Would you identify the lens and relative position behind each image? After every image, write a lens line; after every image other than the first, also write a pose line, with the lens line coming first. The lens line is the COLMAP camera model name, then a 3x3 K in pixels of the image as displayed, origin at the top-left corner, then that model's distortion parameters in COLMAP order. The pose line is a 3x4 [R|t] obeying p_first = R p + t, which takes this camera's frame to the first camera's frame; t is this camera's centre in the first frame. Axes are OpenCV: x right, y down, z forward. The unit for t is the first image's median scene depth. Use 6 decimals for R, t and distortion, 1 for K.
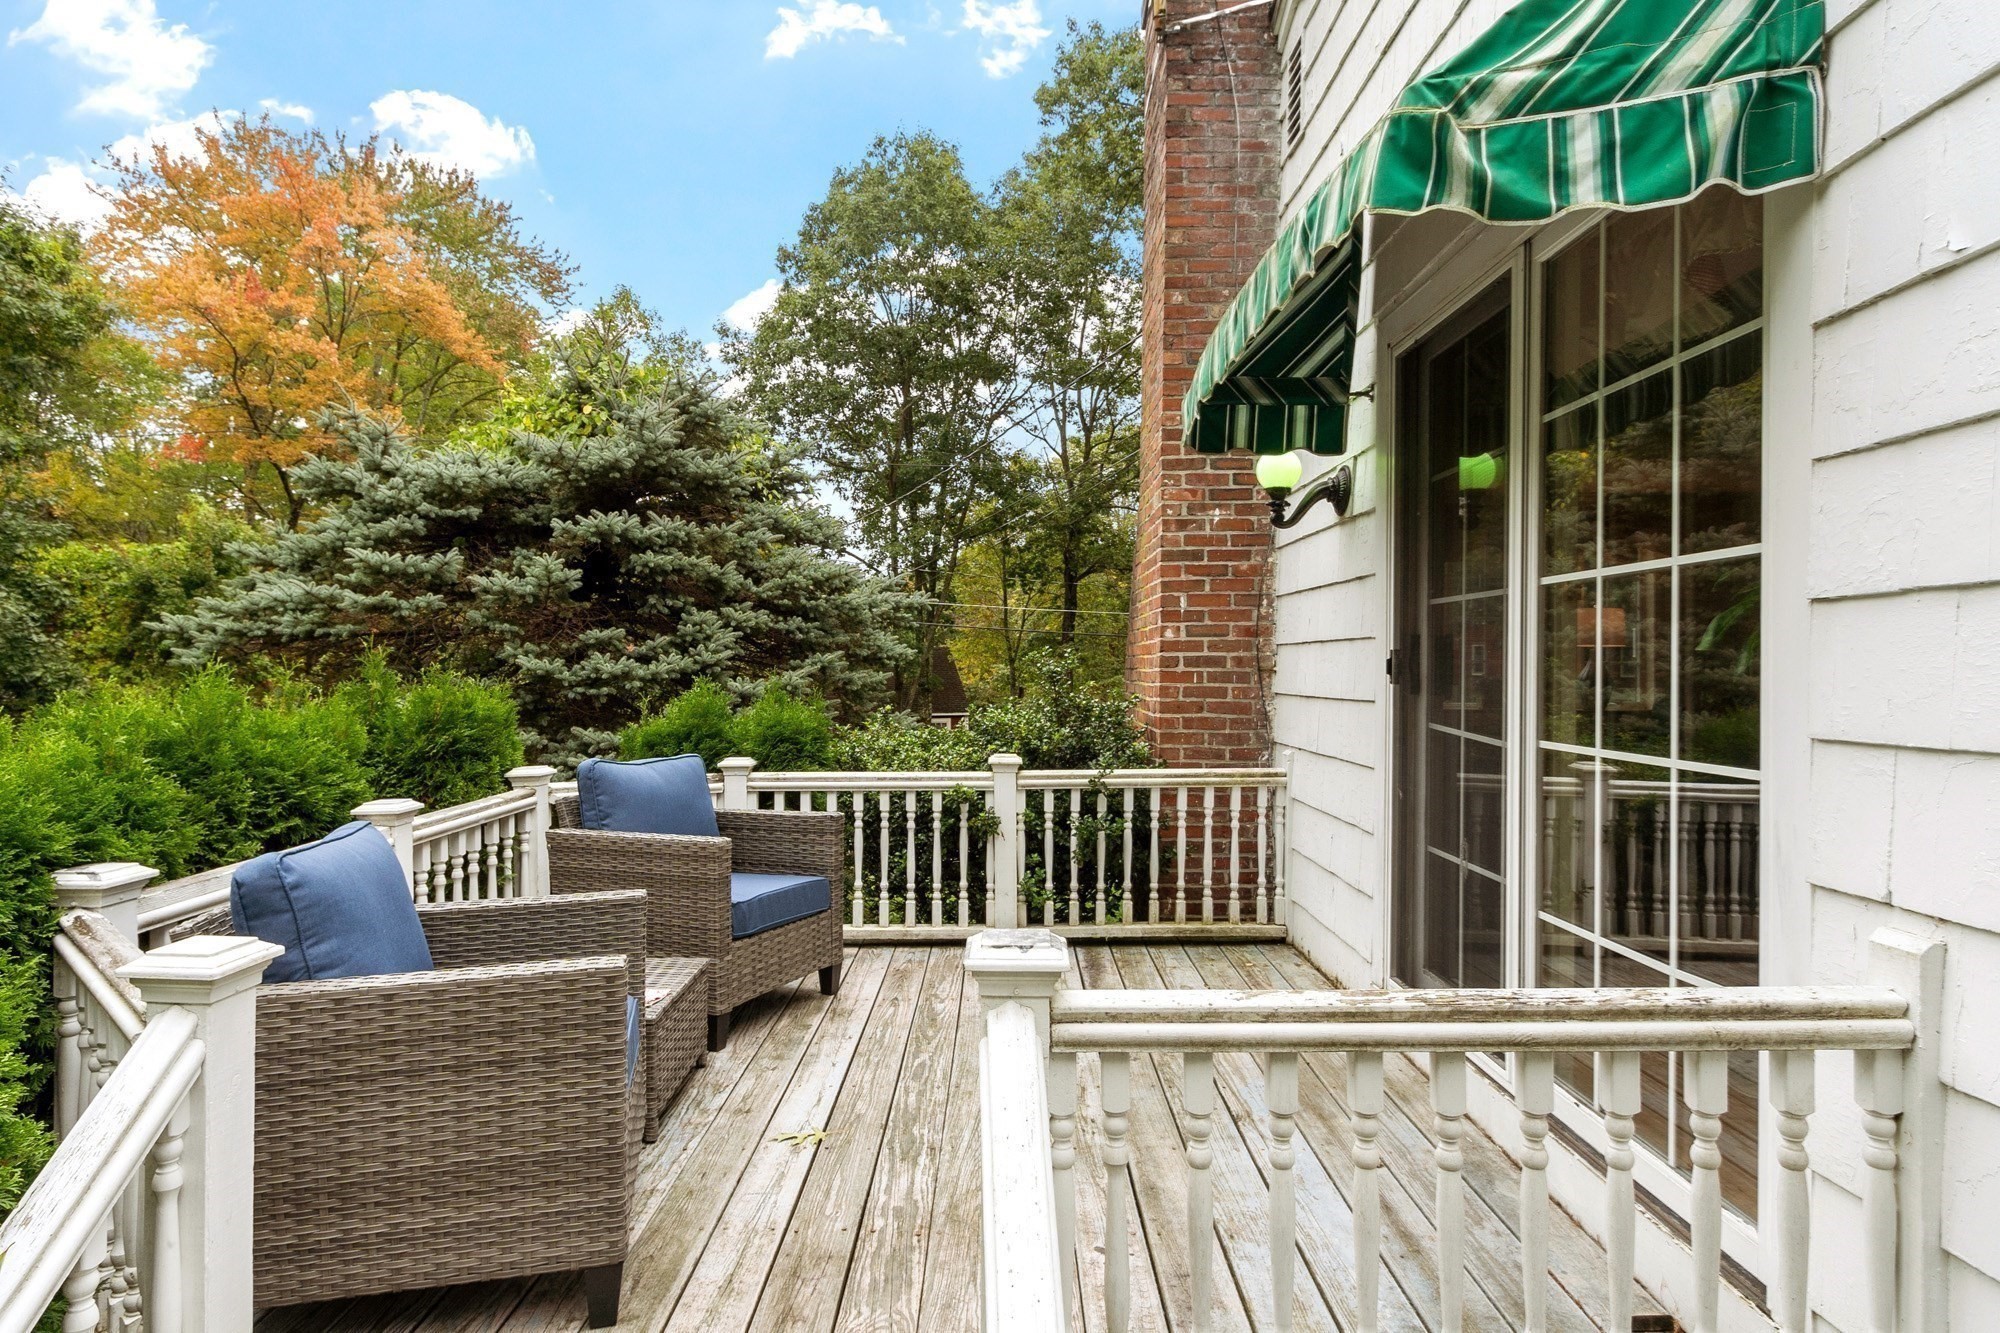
lens RADIAL K [[1115.6, 0, 1000.0], [0, 1115.6, 666.5], [0, 0, 1]] dist [-0.003036, -0.000197]
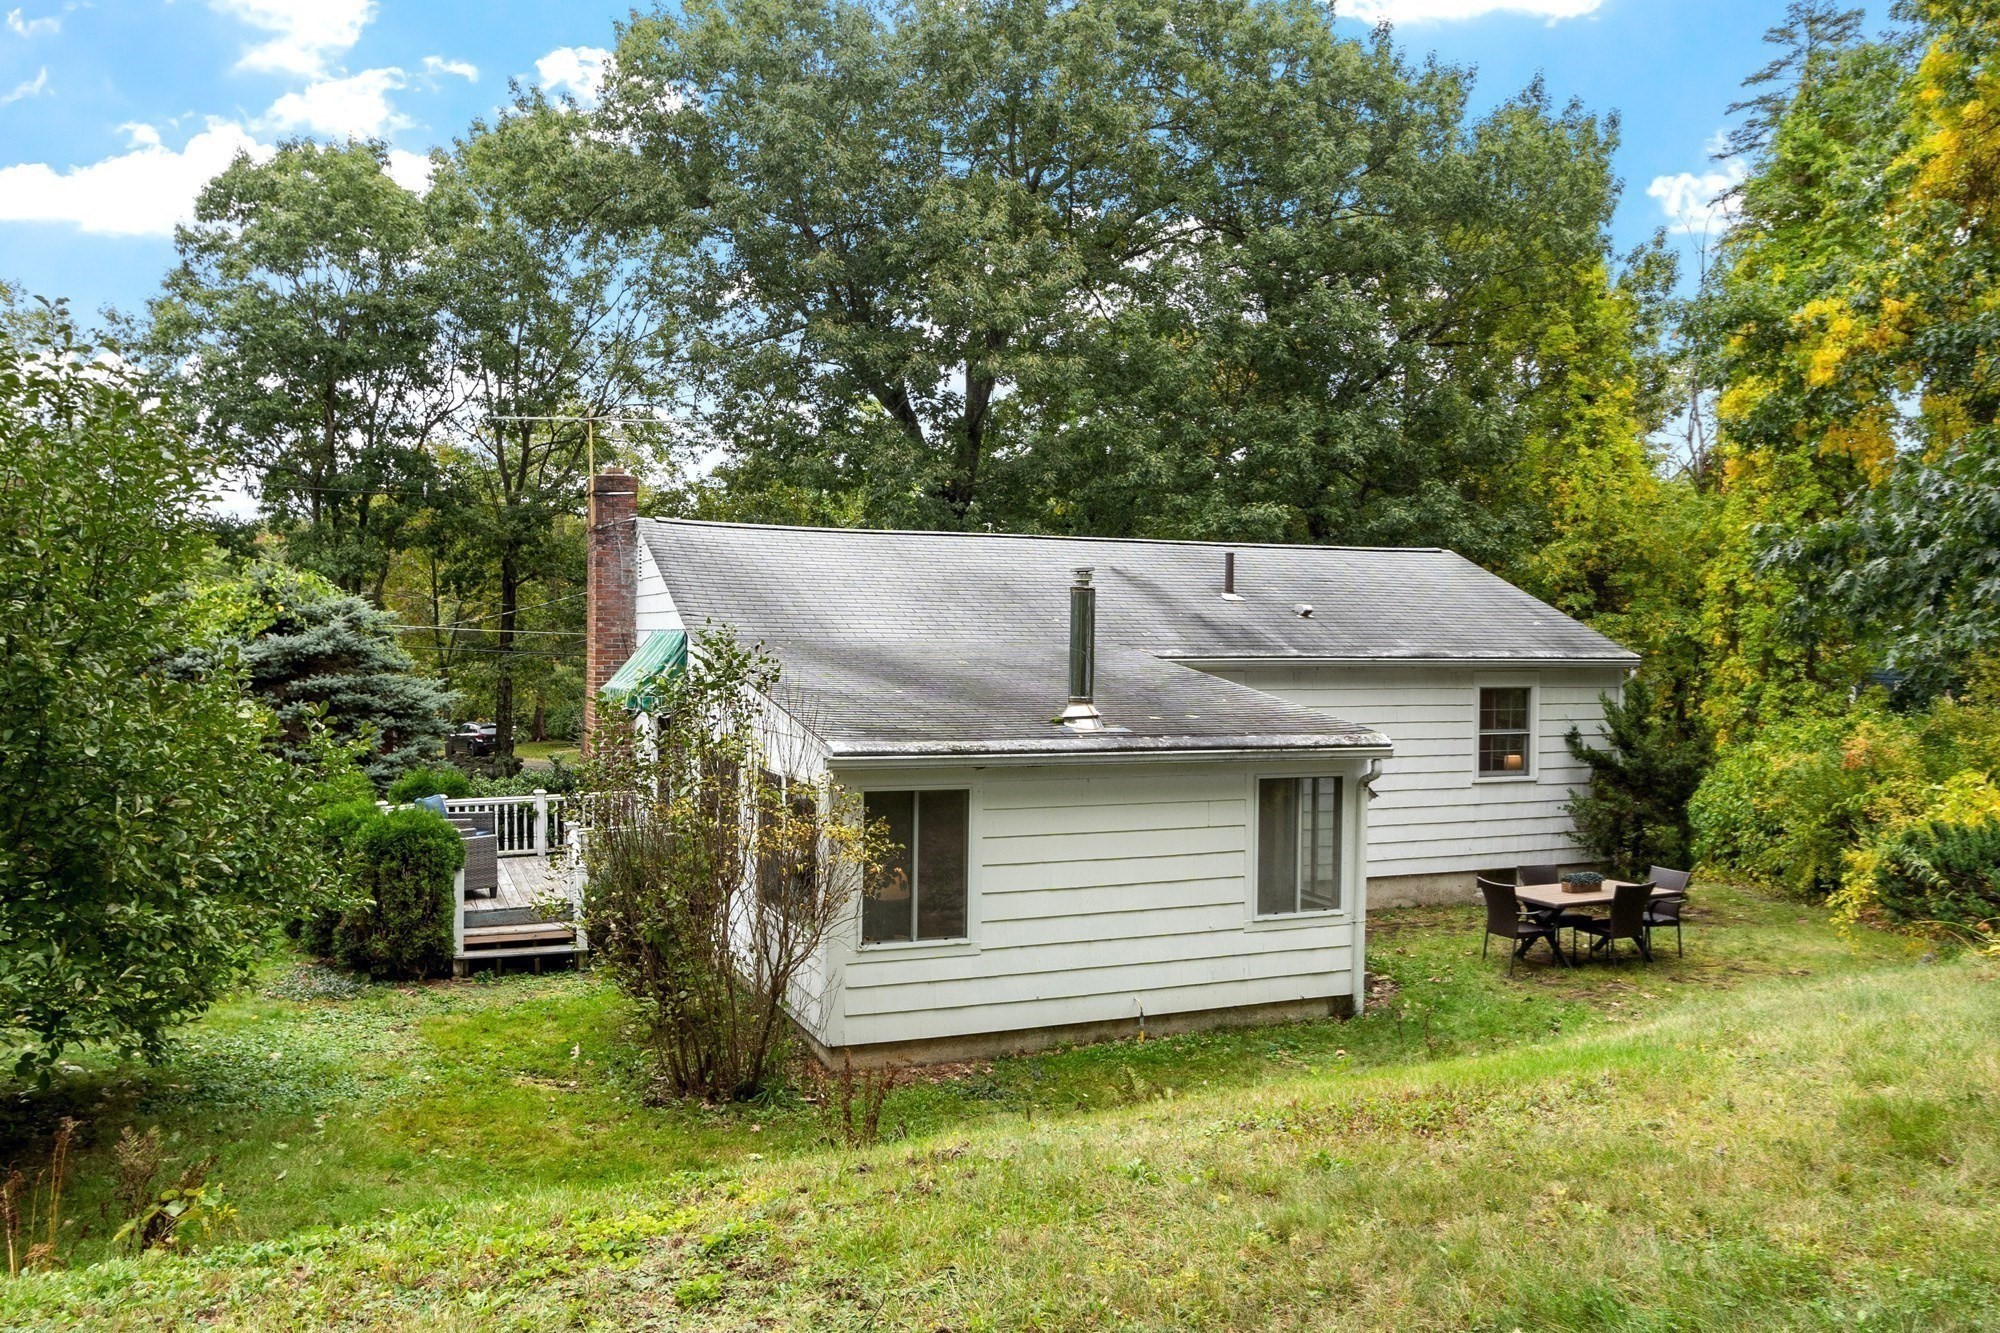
lens RADIAL K [[1528.4, 0, 1000.0], [0, 1528.4, 666.5], [0, 0, 1]] dist [-0.002920, -0.002603]
pose [[0.923655, -0.007062, 0.383160, -0.090291], [-0.002746, 0.999683, 0.025043, -0.075508], [-0.383216, -0.024183, 0.923342, -0.684100]]
